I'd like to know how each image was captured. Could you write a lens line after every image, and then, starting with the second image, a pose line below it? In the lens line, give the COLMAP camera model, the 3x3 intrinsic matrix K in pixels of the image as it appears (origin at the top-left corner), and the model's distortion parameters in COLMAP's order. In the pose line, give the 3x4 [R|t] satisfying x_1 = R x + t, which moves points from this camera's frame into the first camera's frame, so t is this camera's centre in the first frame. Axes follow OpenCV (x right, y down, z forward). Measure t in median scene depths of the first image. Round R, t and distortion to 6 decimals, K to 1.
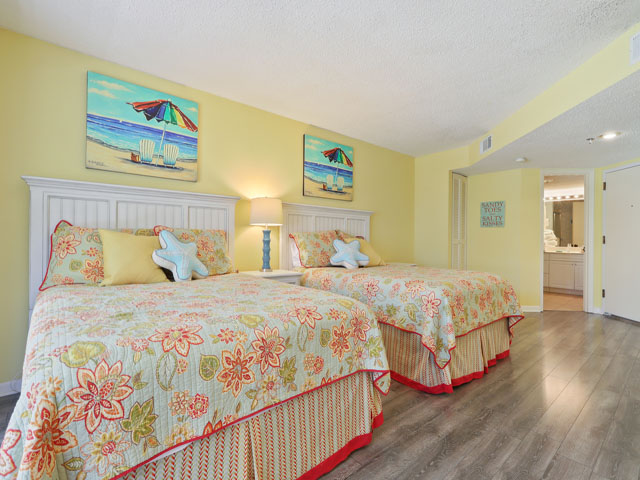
lens RADIAL K [[175.4, 0, 320.0], [0, 175.4, 240.0], [0, 0, 1]] dist [0.000303, 0.000032]
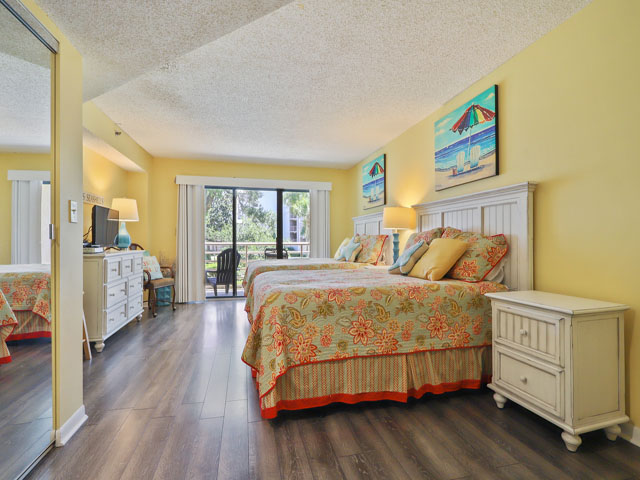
lens RADIAL K [[307.7, 0, 320.0], [0, 307.7, 237.5], [0, 0, 1]] dist [0.000550, 0.000476]
pose [[-0.210601, -0.018987, -0.977388, 1.369018], [-0.000070, 0.999812, -0.019408, 0.010269], [0.977572, -0.004019, -0.210562, 0.664347]]
